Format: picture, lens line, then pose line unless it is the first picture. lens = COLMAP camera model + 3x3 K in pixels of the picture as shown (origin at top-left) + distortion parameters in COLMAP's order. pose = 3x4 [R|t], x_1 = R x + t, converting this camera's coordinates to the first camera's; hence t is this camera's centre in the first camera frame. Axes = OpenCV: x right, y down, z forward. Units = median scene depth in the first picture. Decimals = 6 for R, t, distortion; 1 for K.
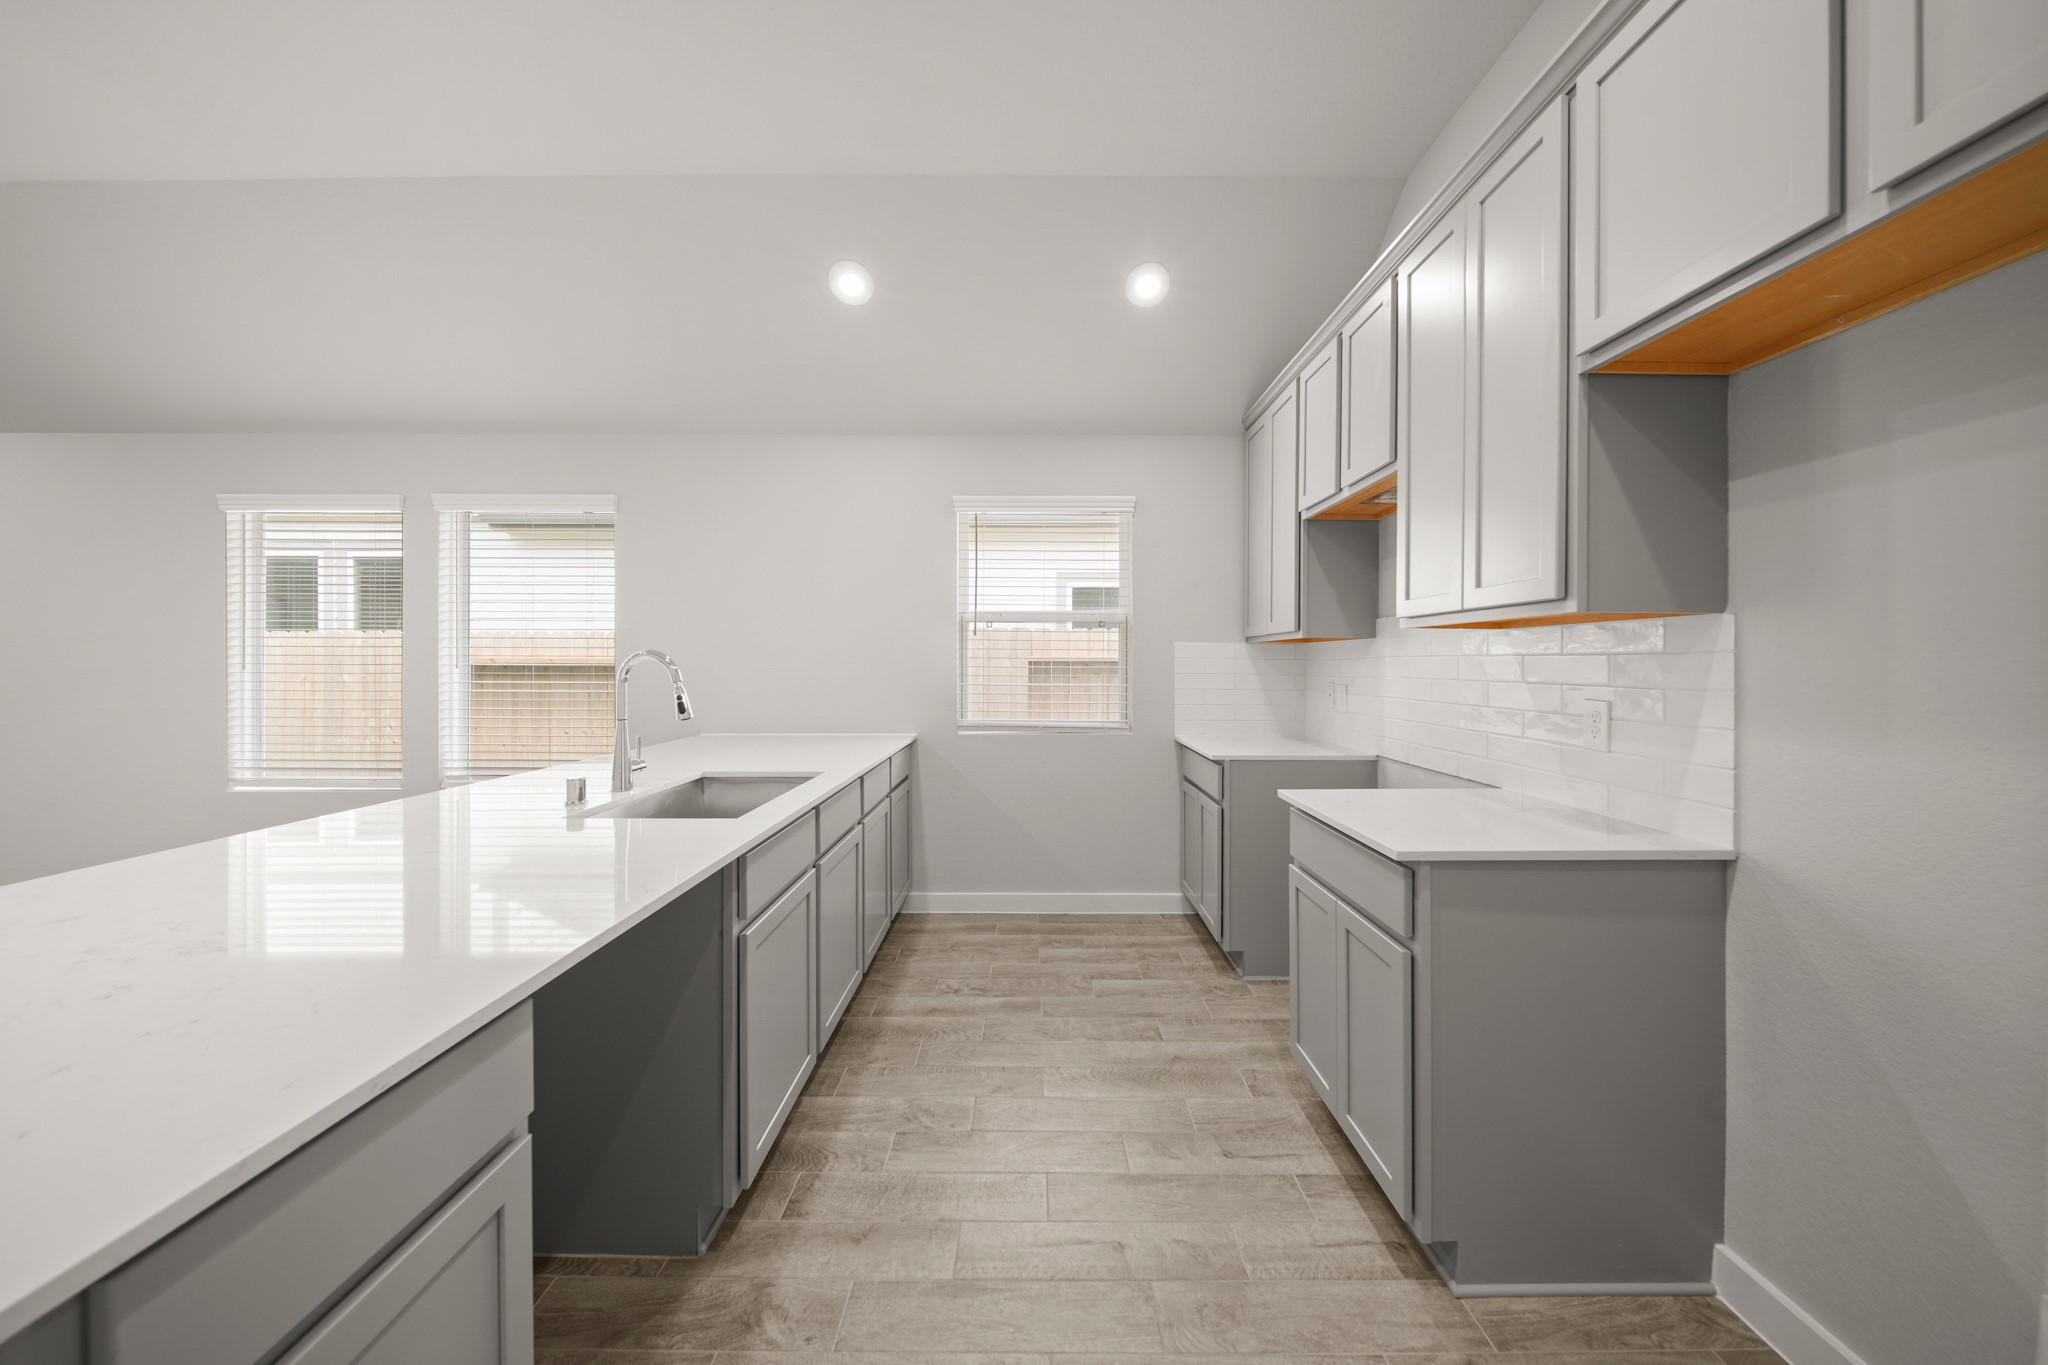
lens RADIAL K [[755.8, 0, 1024.0], [0, 755.8, 682.5], [0, 0, 1]] dist [0.054704, 0.000004]
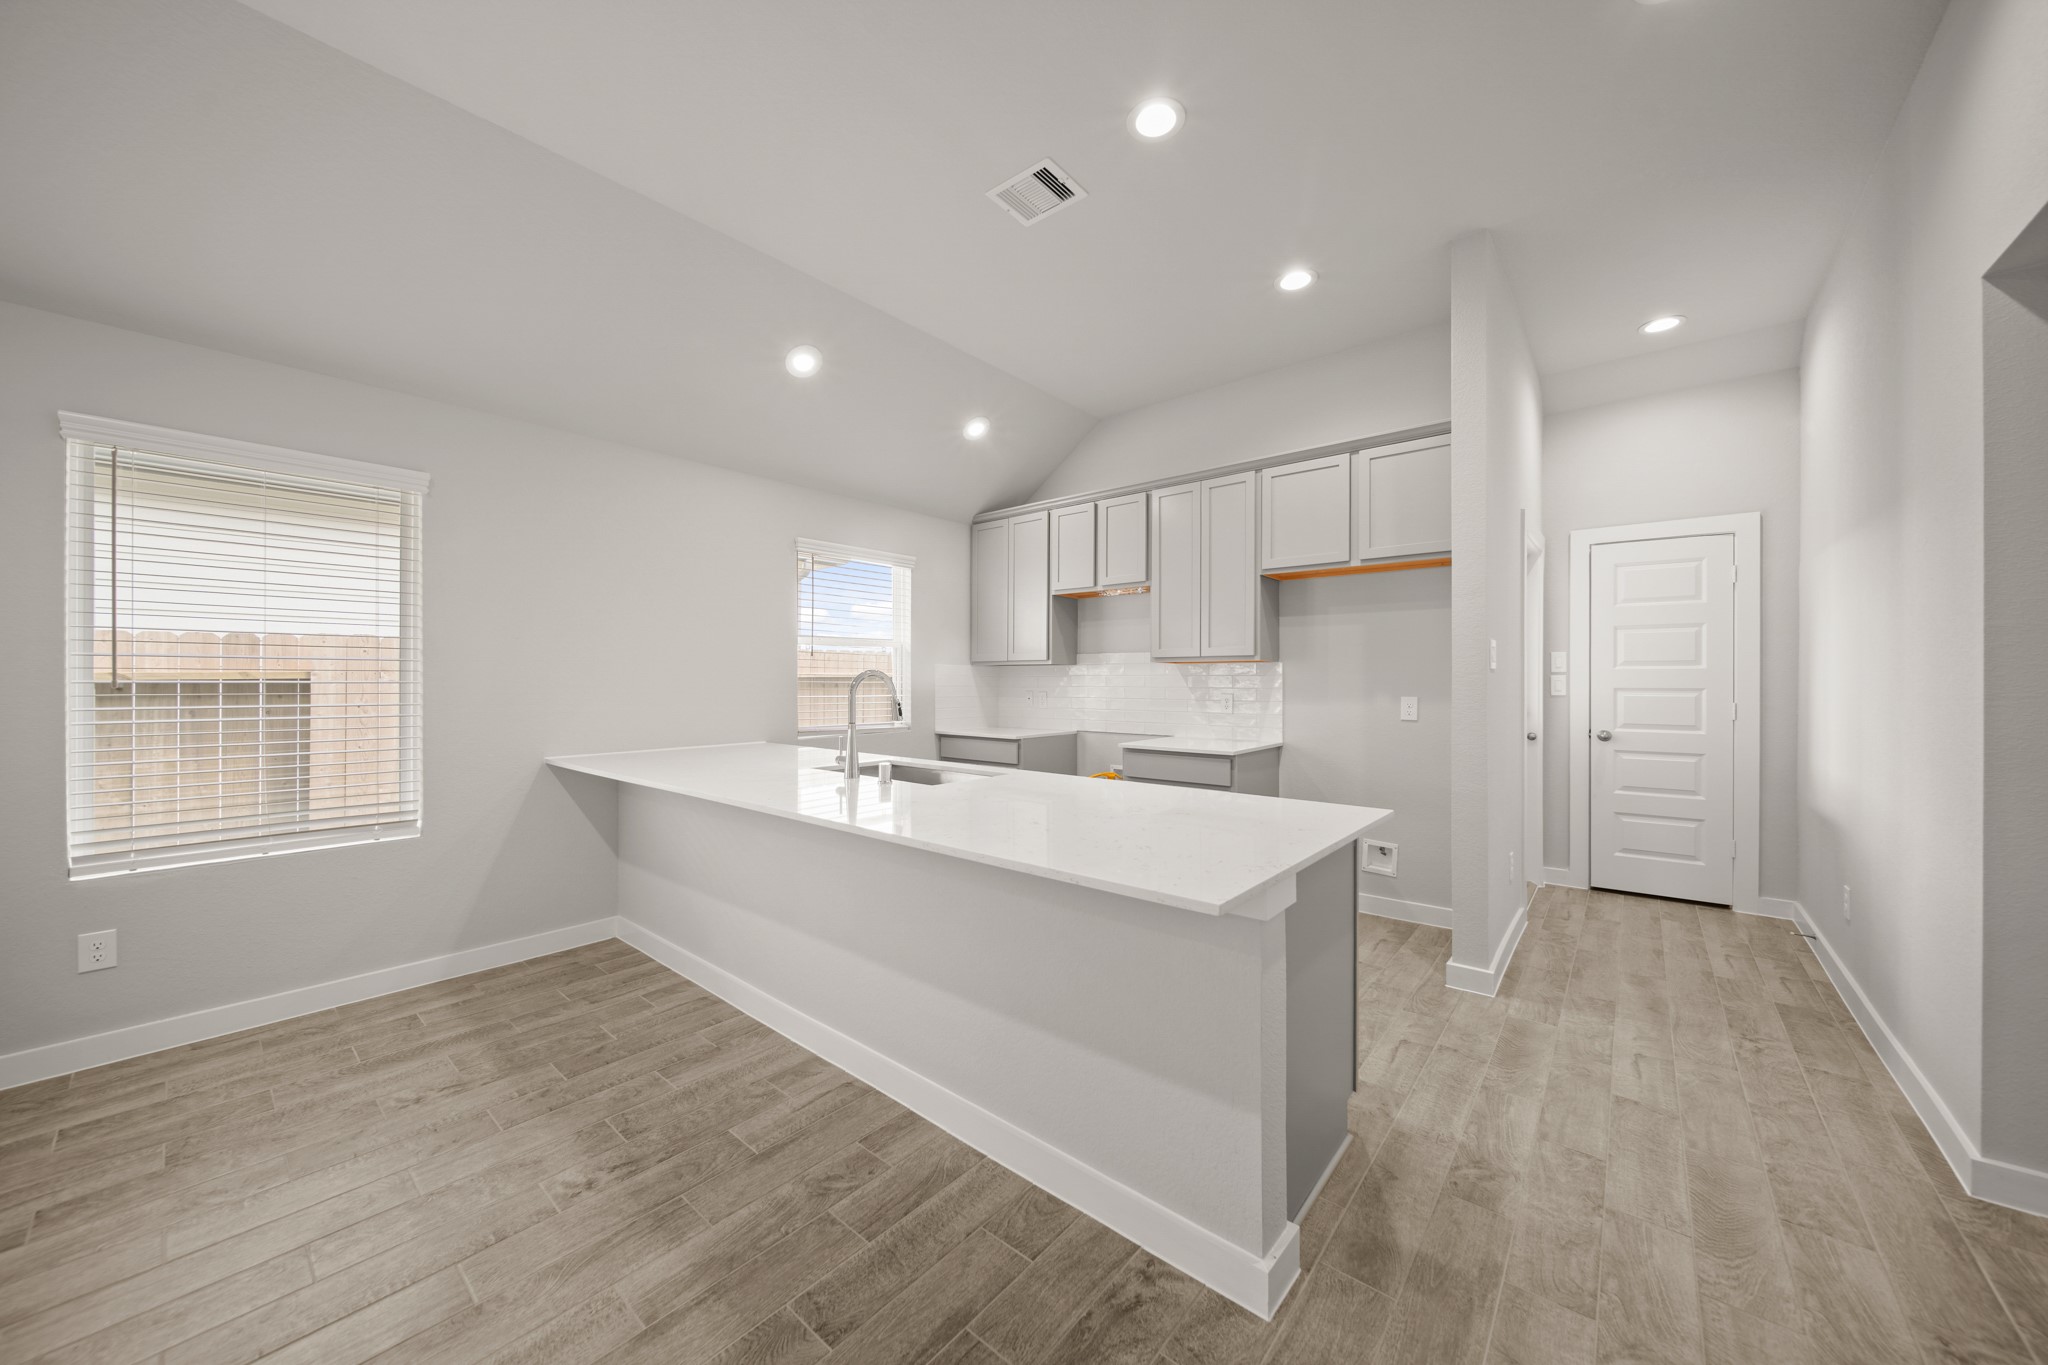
lens RADIAL K [[742.8, 0, 1024.0], [0, 742.8, 682.5], [0, 0, 1]] dist [-0.000153, 0.000046]
pose [[0.614605, -0.005318, 0.788817, -0.815783], [0.020293, 0.999753, -0.009071, -0.001825], [-0.788574, 0.021583, 0.614561, 0.025737]]
